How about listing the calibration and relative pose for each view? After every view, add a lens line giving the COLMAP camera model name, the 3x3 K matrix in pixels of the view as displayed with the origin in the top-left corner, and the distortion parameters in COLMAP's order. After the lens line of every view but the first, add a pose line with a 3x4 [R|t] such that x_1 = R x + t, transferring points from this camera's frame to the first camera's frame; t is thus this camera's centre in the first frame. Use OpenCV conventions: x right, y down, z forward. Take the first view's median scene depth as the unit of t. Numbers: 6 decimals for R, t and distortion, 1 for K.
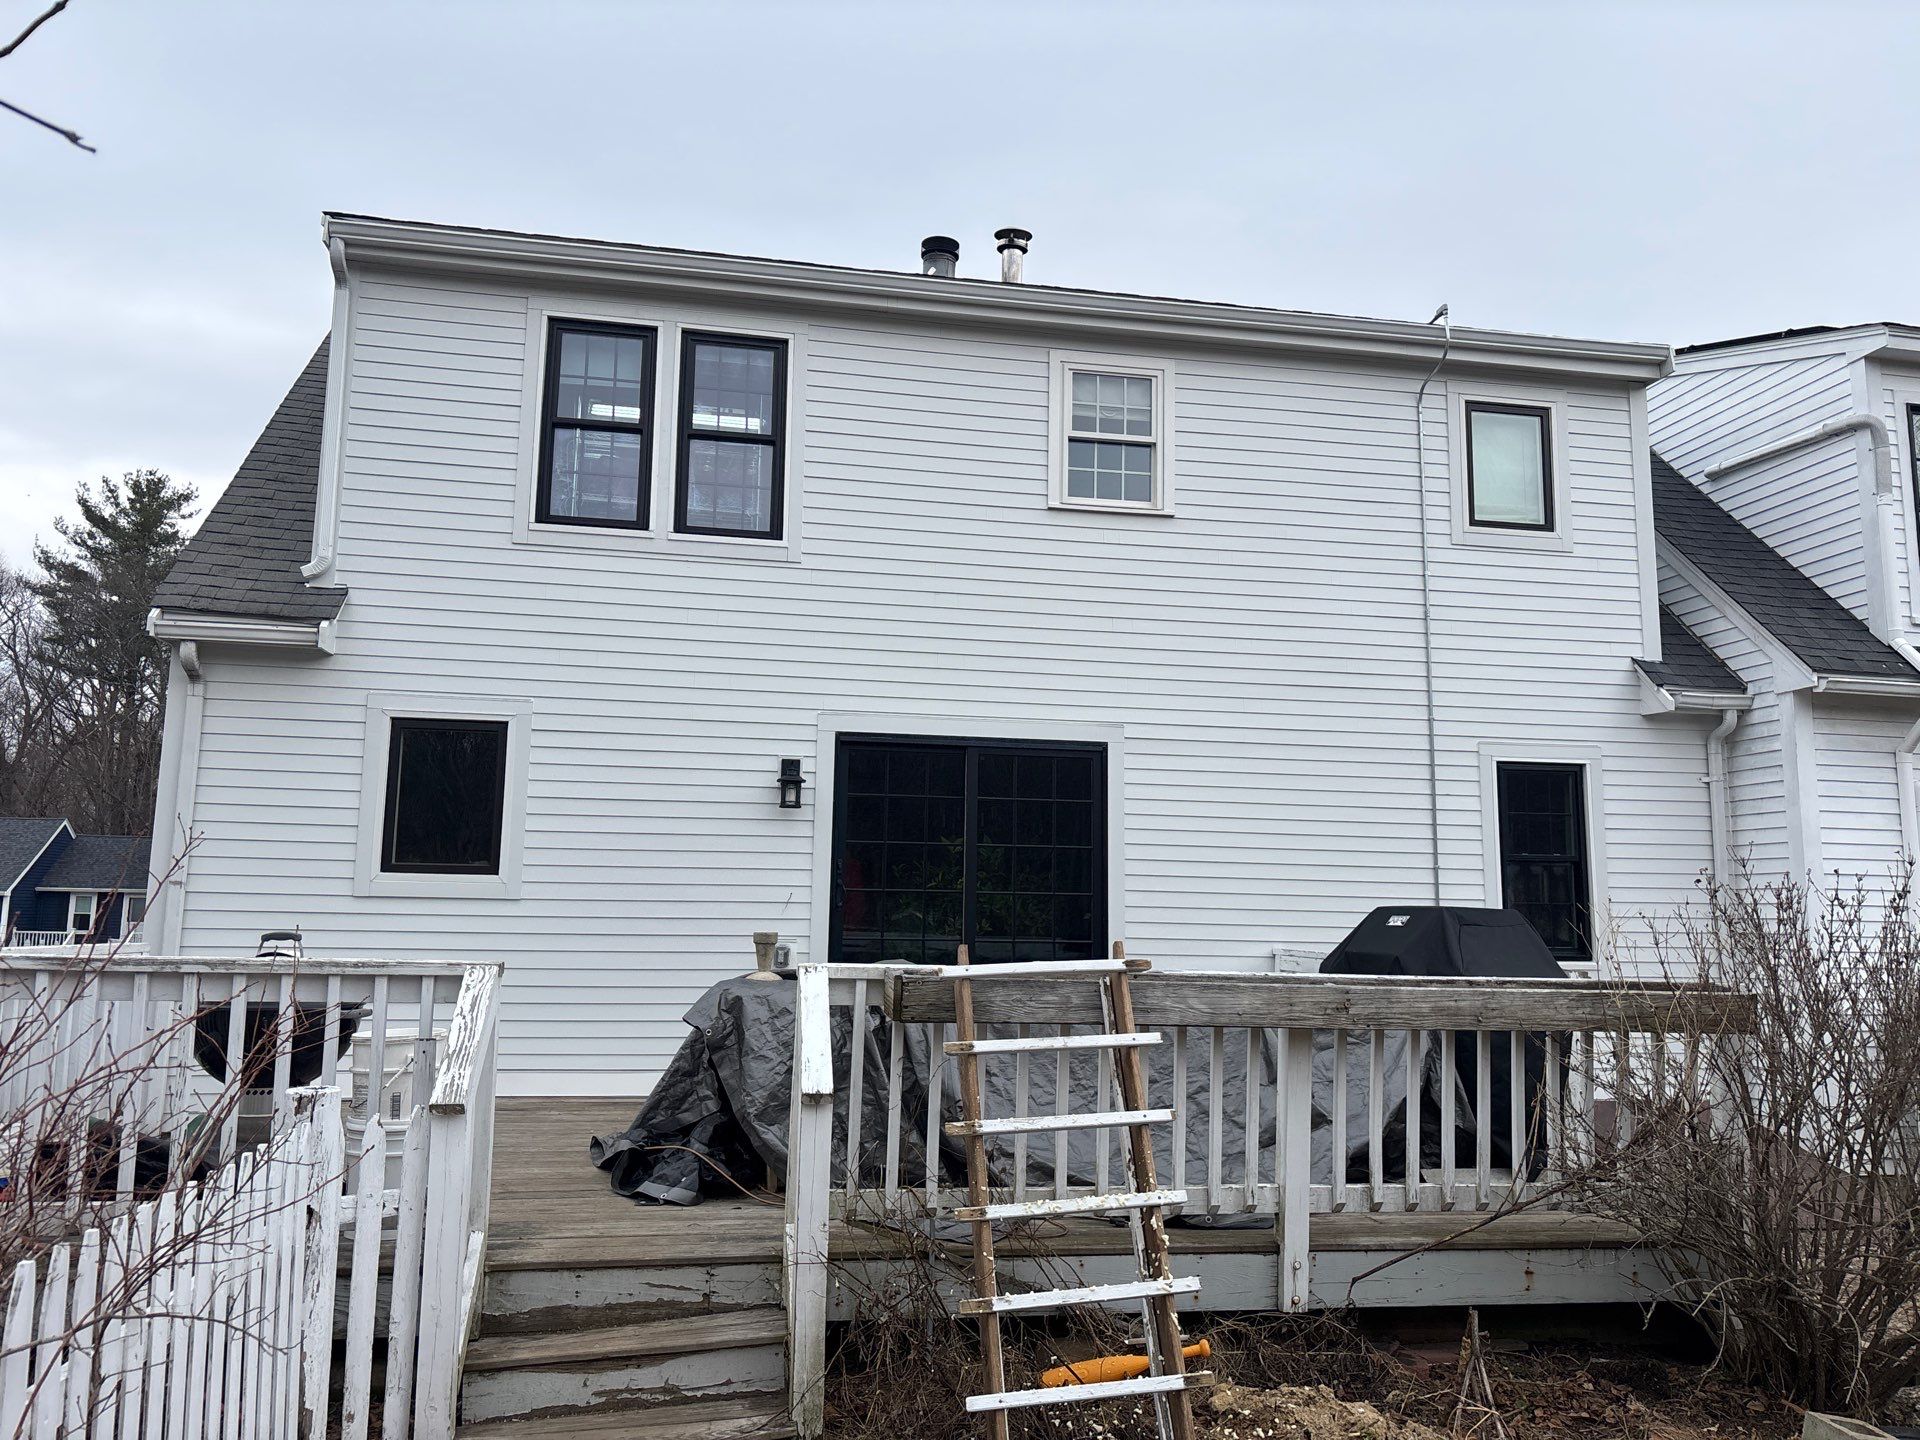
lens RADIAL K [[1475.7, 0, 960.0], [0, 1475.7, 720.0], [0, 0, 1]] dist [0.002599, 0.005267]
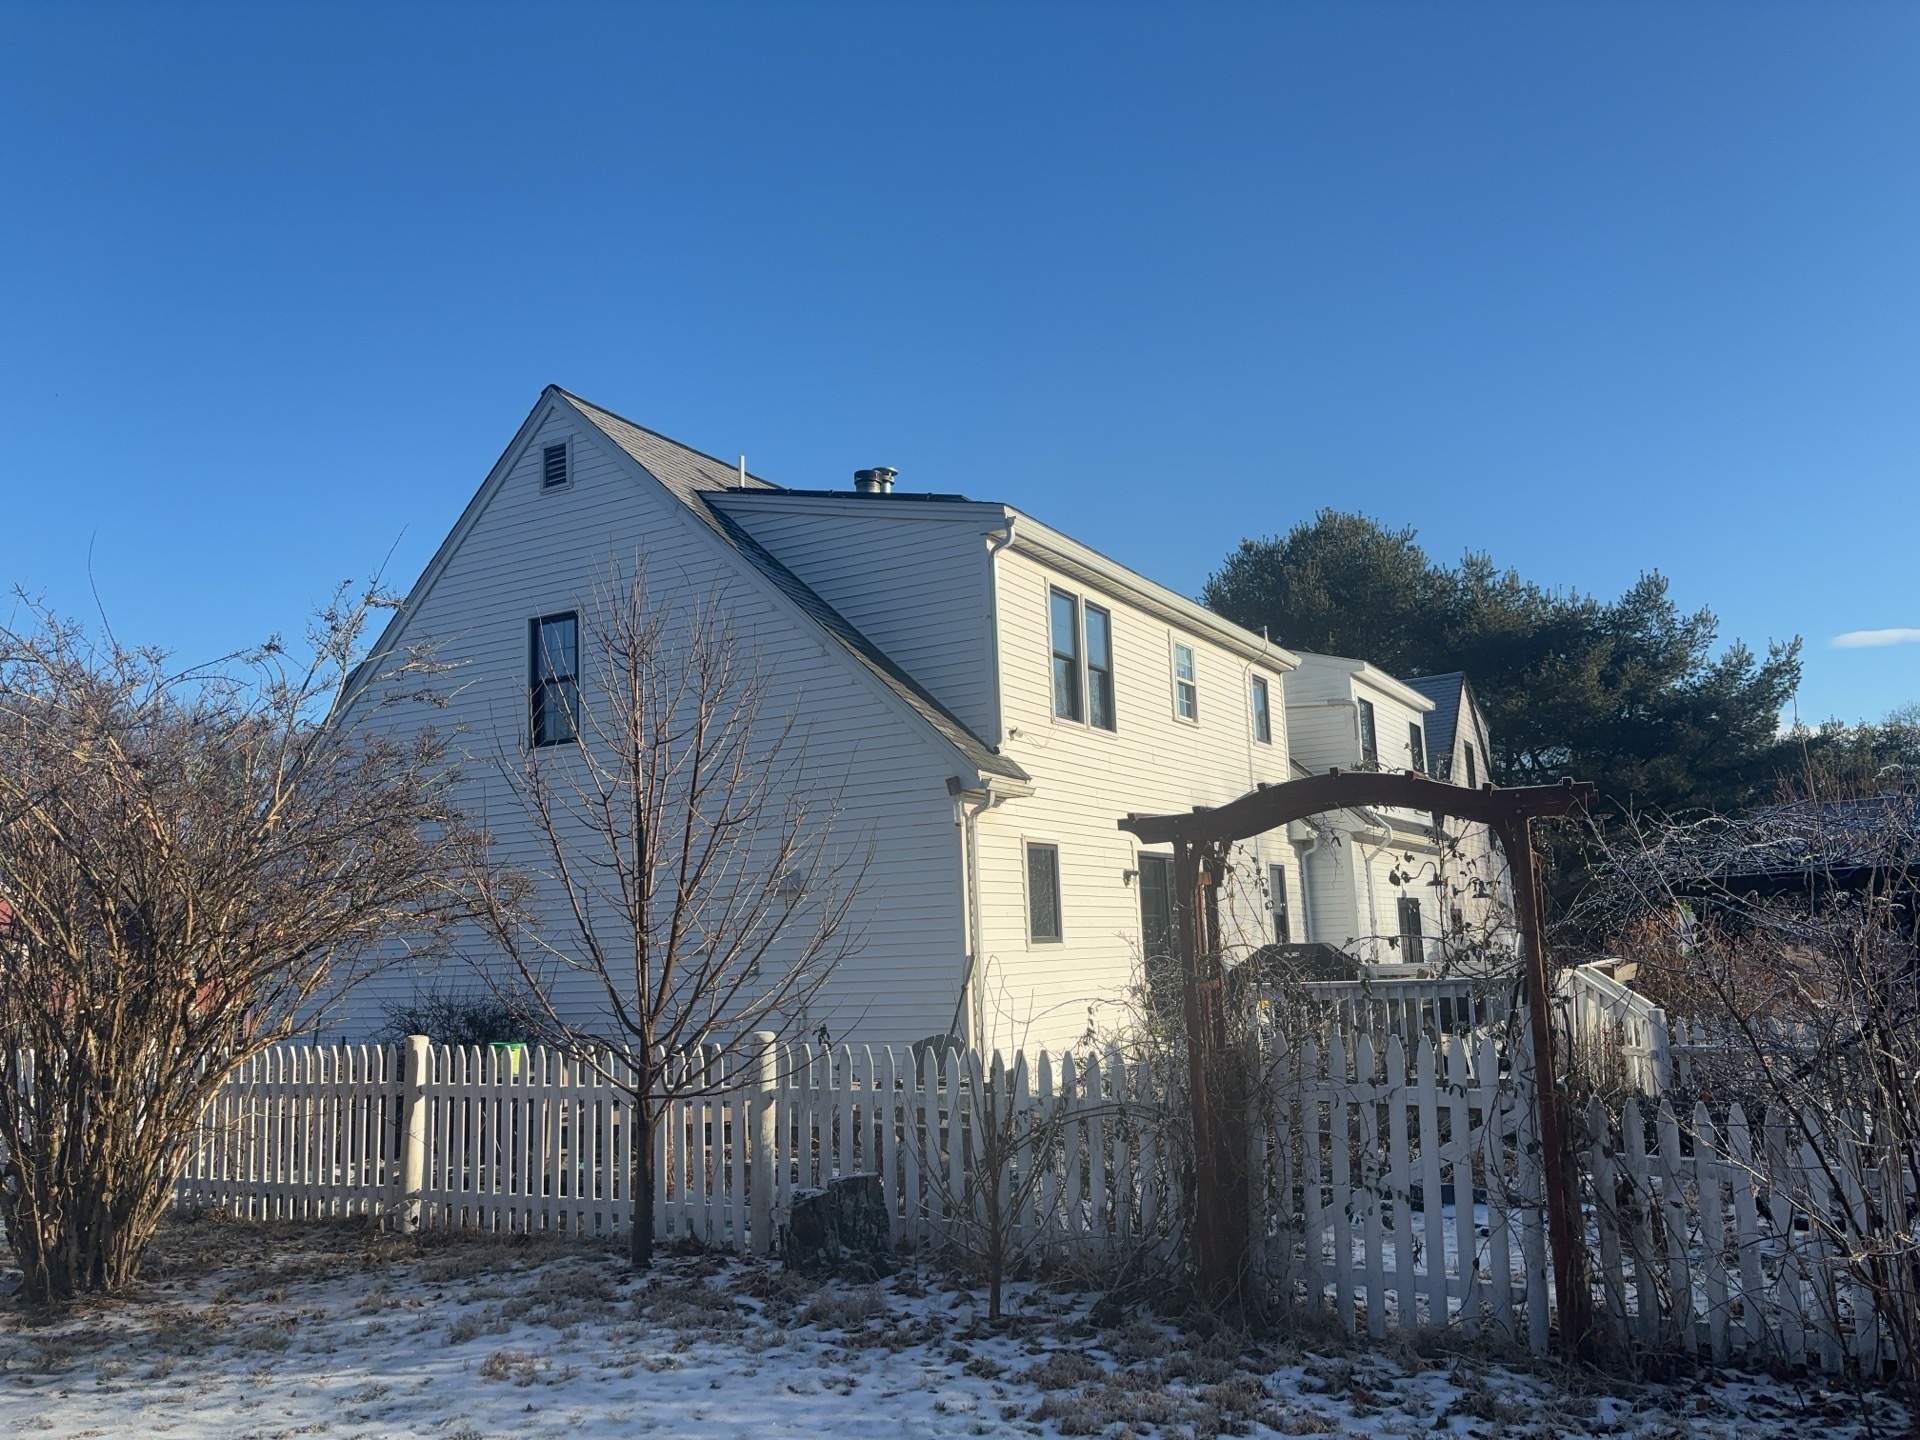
lens RADIAL K [[1475.7, 0, 960.0], [0, 1475.7, 720.0], [0, 0, 1]] dist [0.002599, 0.005267]
pose [[0.644672, 0.072520, 0.761012, -1.448138], [-0.049620, 0.997361, -0.053008, -0.039724], [-0.762847, -0.003589, 0.646569, 0.054872]]
